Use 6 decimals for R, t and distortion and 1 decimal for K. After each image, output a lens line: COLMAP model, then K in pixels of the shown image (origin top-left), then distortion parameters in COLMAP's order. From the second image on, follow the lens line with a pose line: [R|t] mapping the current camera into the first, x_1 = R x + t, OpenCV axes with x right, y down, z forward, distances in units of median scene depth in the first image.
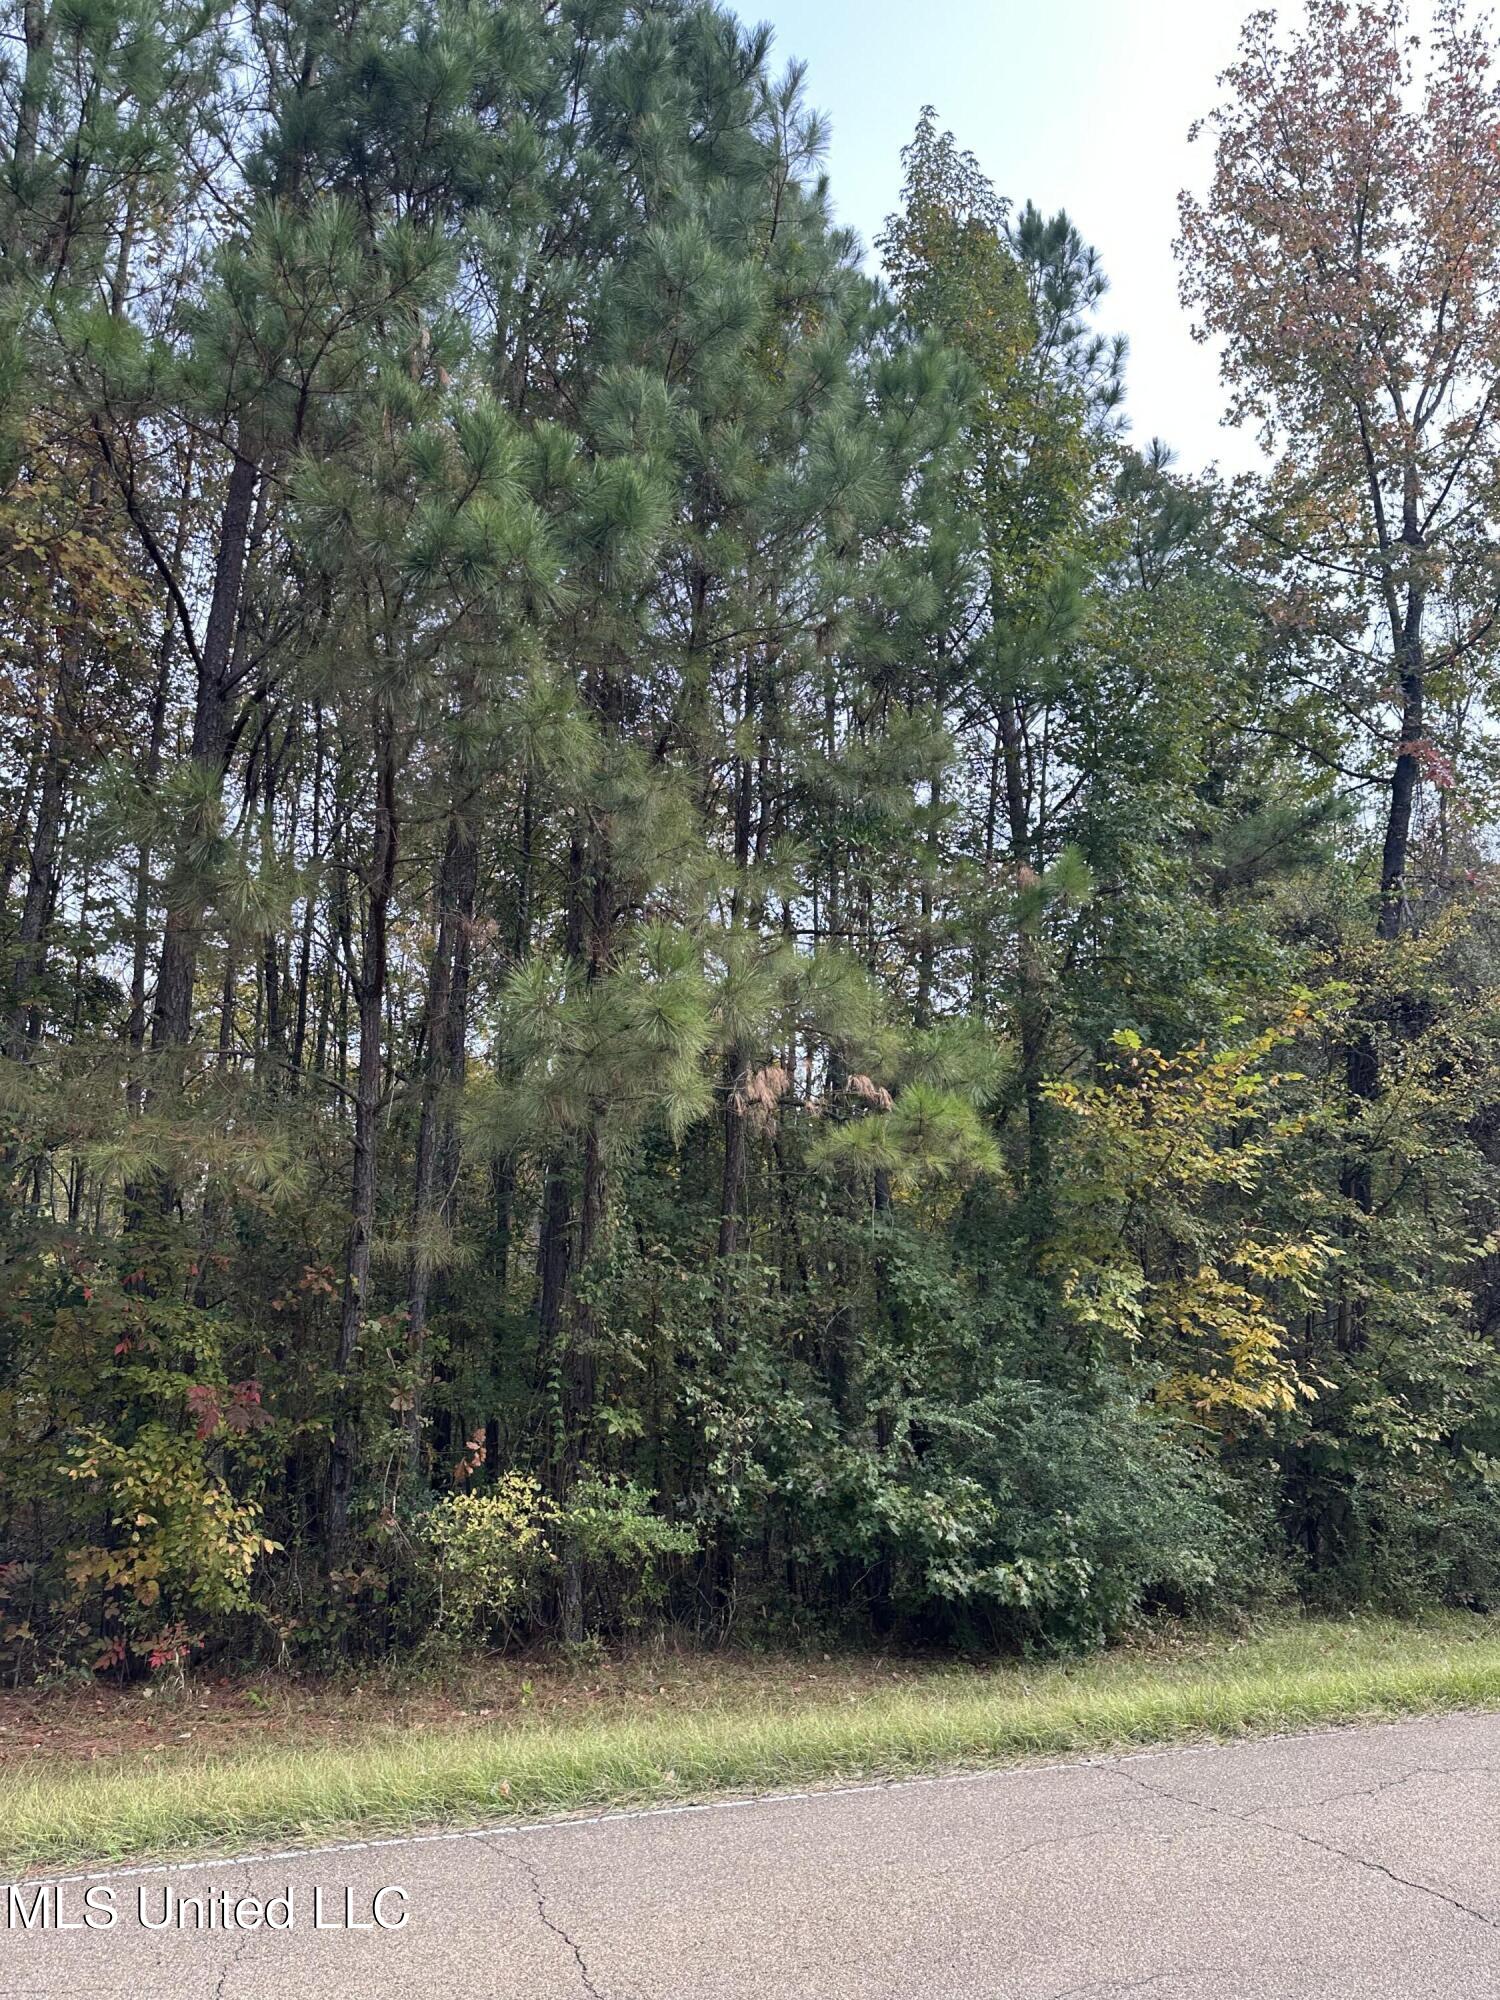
lens RADIAL K [[1392.1, 0, 729.8], [0, 1392.1, 986.4], [0, 0, 1]] dist [0.044430, -0.051135]
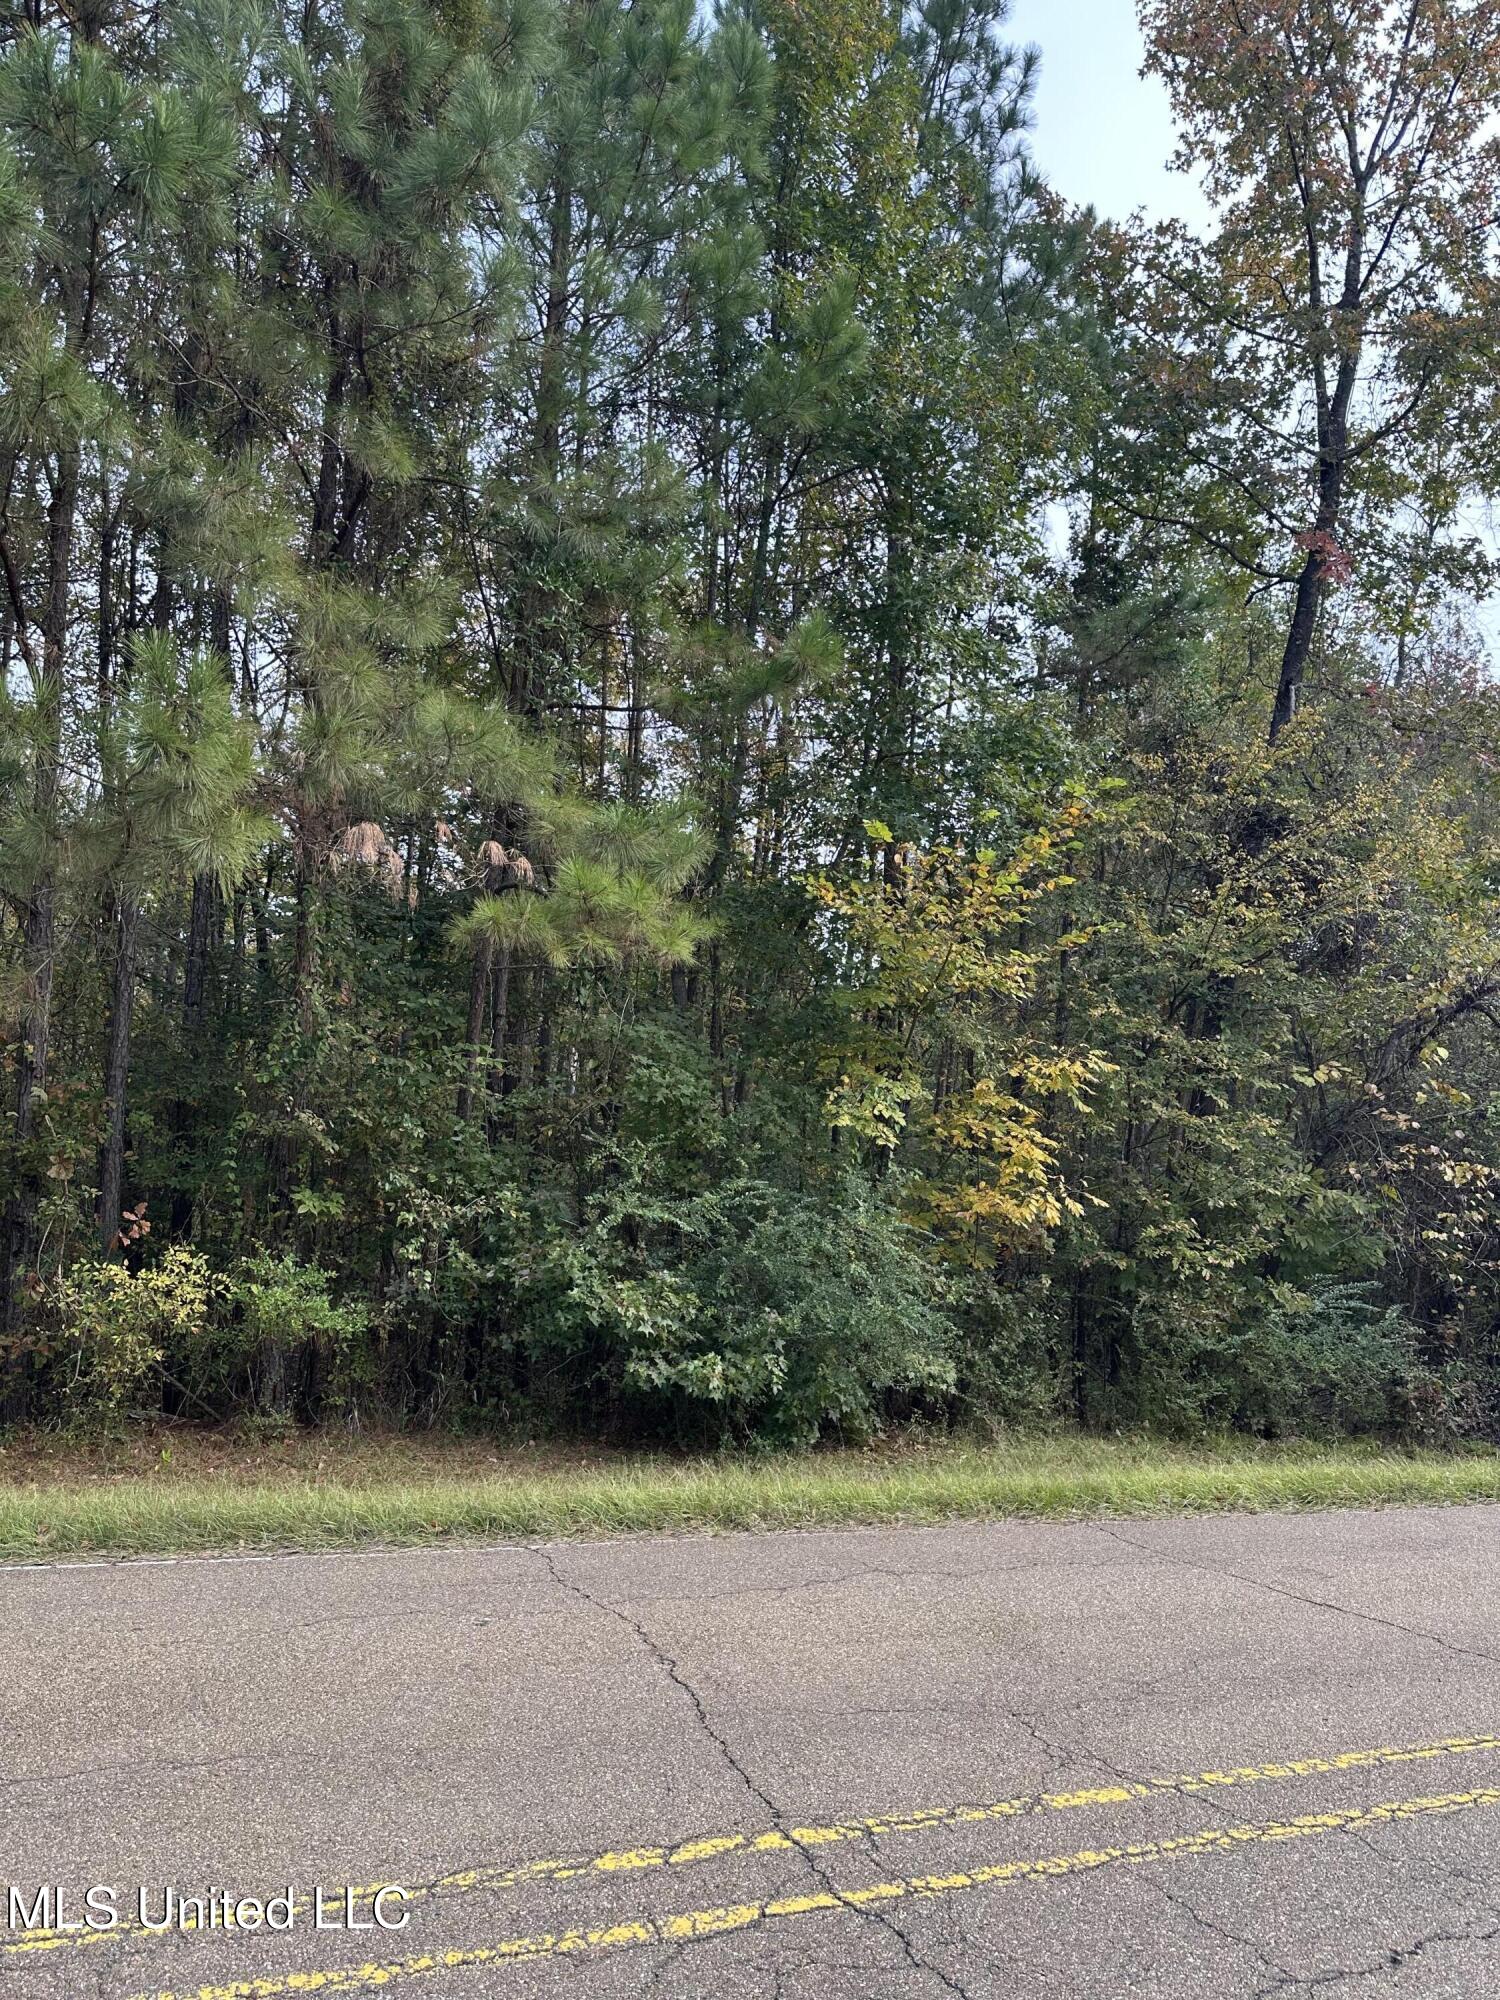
lens RADIAL K [[1392.1, 0, 755.5], [0, 1392.1, 1003.2], [0, 0, 1]] dist [0.044430, -0.051135]
pose [[0.998895, 0.042428, -0.020206, 0.193658], [-0.039427, 0.990604, 0.130958, 0.029393], [0.025573, -0.130017, 0.991182, 0.055529]]
